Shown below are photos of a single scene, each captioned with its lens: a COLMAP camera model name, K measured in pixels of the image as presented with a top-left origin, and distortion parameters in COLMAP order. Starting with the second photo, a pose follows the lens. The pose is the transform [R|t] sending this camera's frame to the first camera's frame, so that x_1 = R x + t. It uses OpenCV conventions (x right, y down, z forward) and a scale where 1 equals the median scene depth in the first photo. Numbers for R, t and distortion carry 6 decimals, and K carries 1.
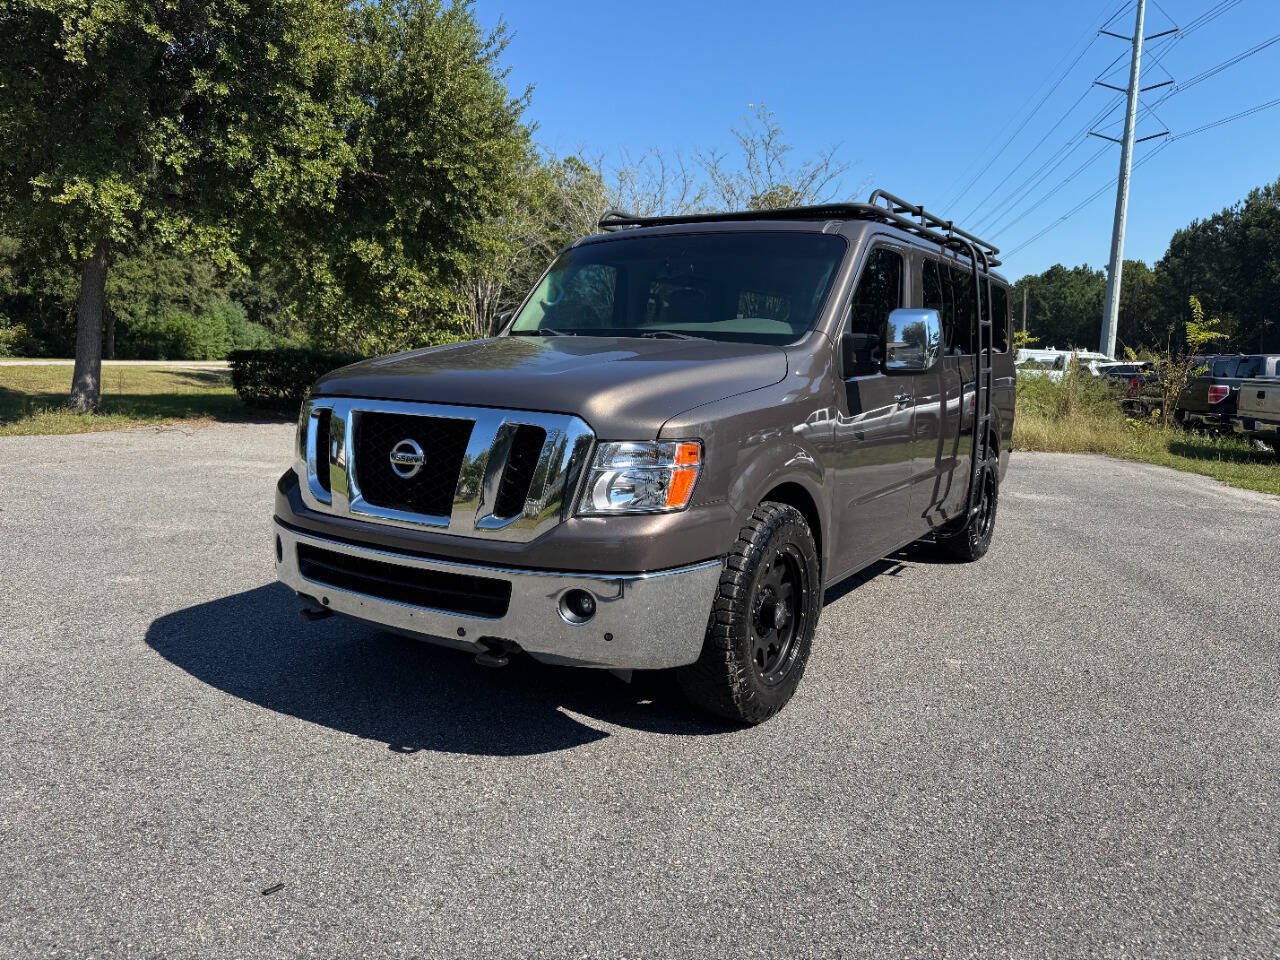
lens RADIAL K [[898.9, 0, 640.2], [0, 898.9, 475.3], [0, 0, 1]] dist [0.020931, -0.024258]
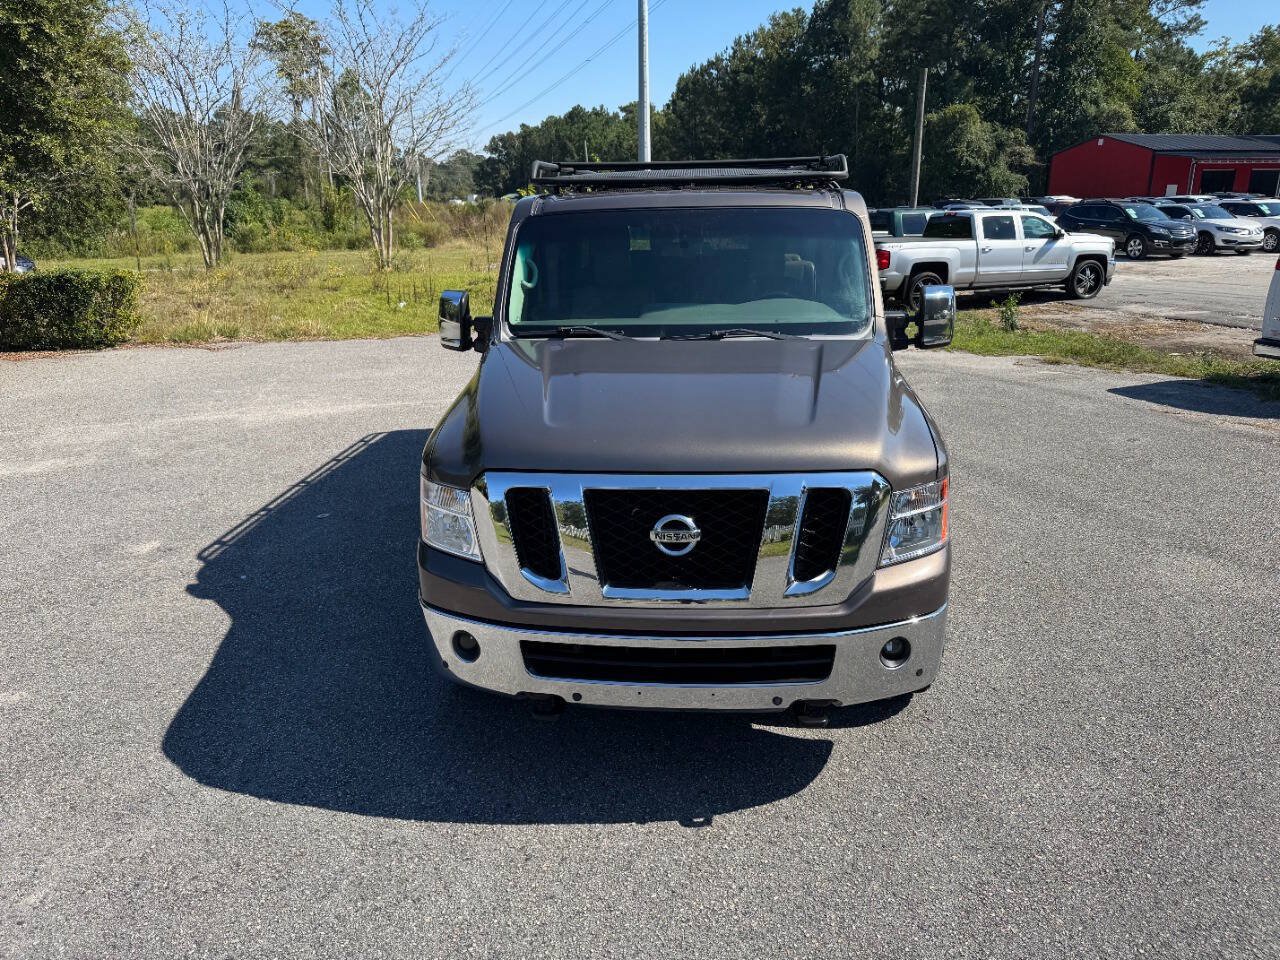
lens RADIAL K [[906.3, 0, 627.0], [0, 906.3, 472.1], [0, 0, 1]] dist [0.030509, -0.033866]
pose [[0.884937, -0.172811, 0.432461, -0.161794], [0.103009, 0.978237, 0.180116, -0.059280], [-0.454175, -0.114844, 0.883479, 0.048624]]
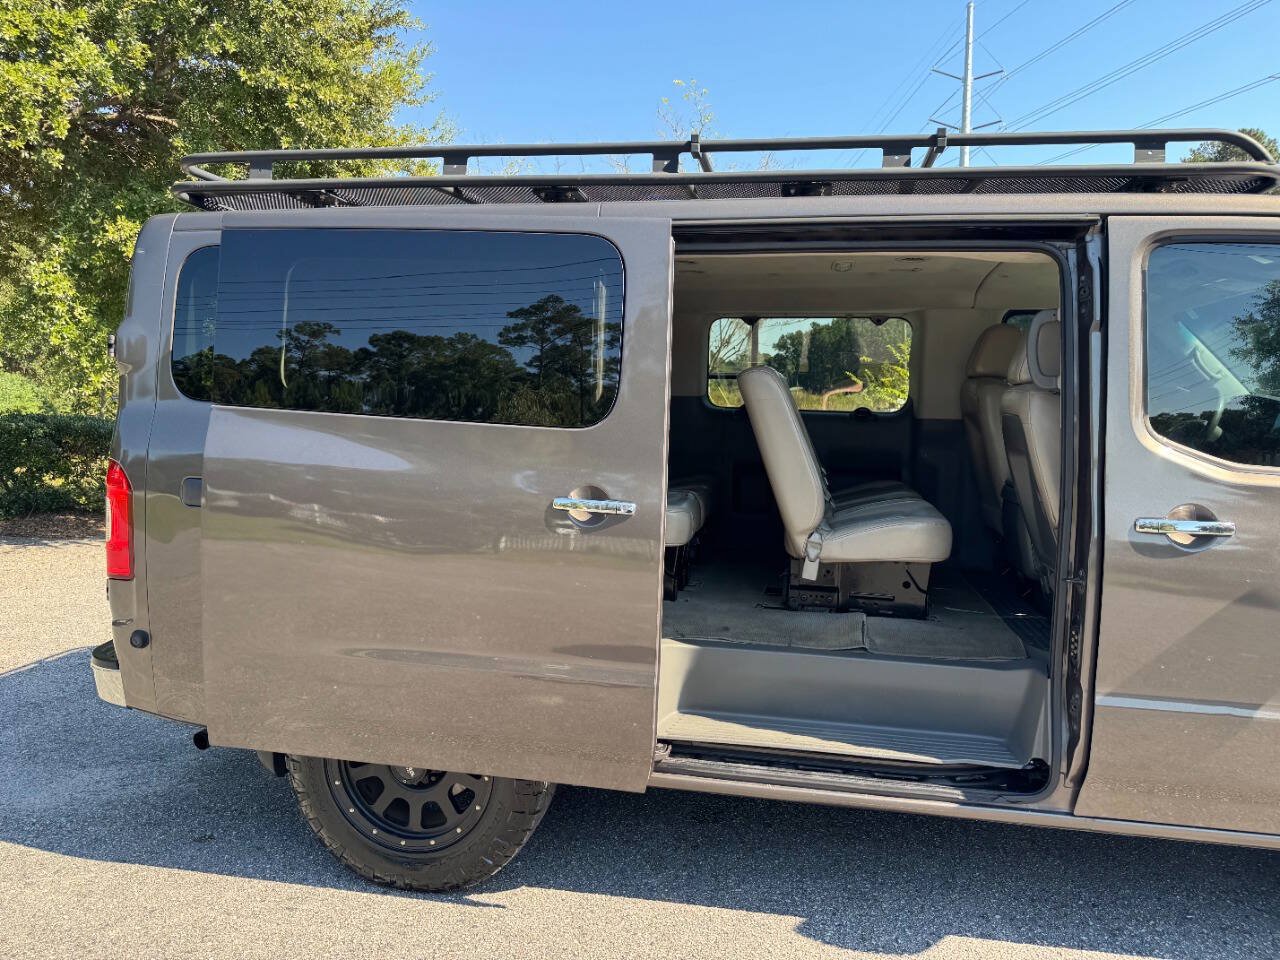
lens RADIAL K [[907.6, 0, 635.0], [0, 907.6, 485.7], [0, 0, 1]] dist [0.028752, -0.039582]
pose [[0.981483, -0.041178, 0.187072, -0.121405], [0.047877, 0.998358, -0.031437, -0.069754], [-0.185470, 0.039811, 0.981843, 0.425354]]
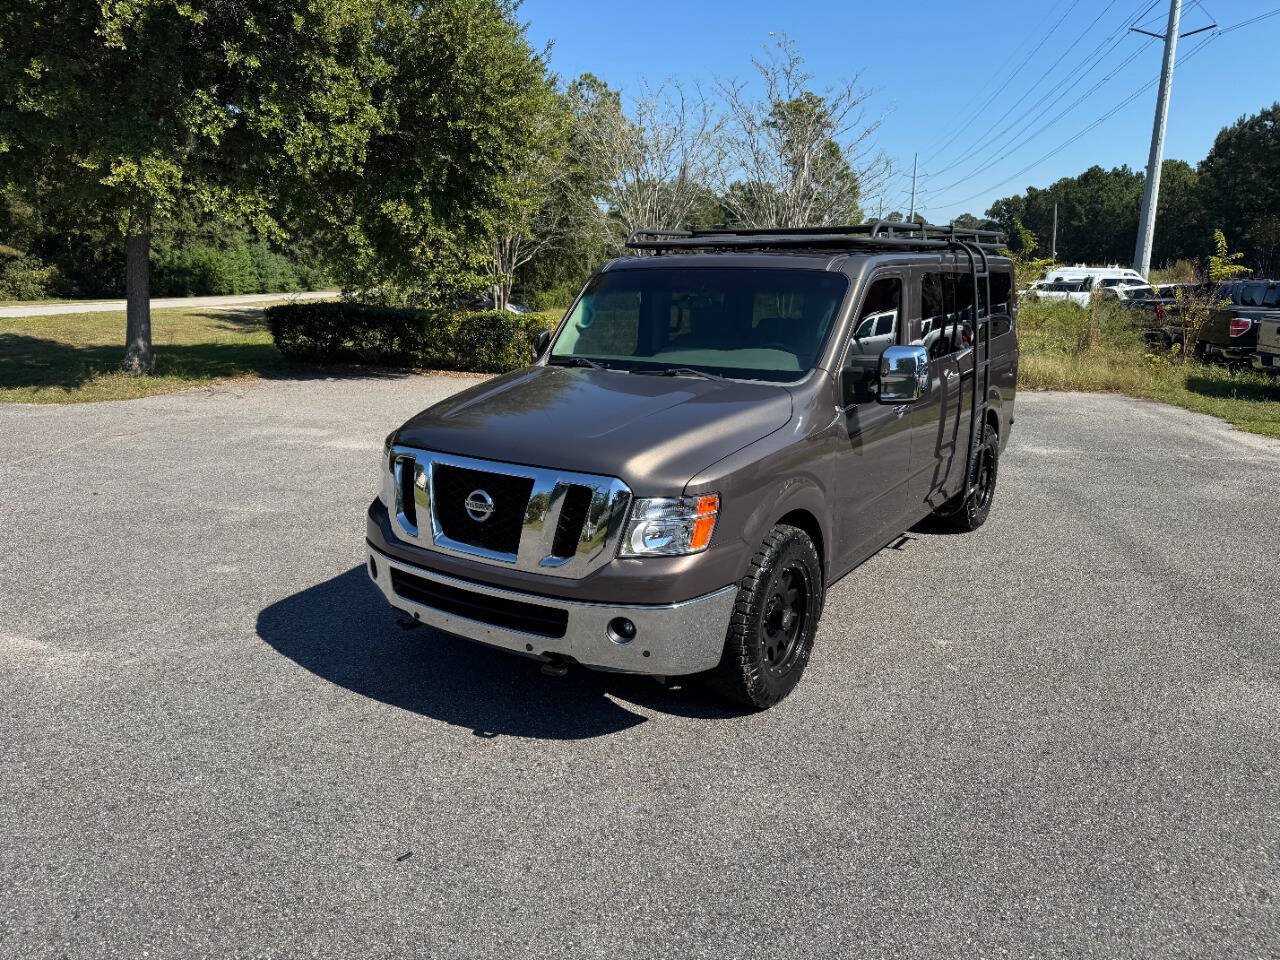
lens RADIAL K [[894.9, 0, 632.7], [0, 894.9, 479.8], [0, 0, 1]] dist [0.036067, -0.038600]
pose [[0.999202, -0.016863, -0.036195, -0.001149], [0.020246, 0.995249, 0.095232, -0.038487], [0.034417, -0.095889, 0.994797, -0.047506]]
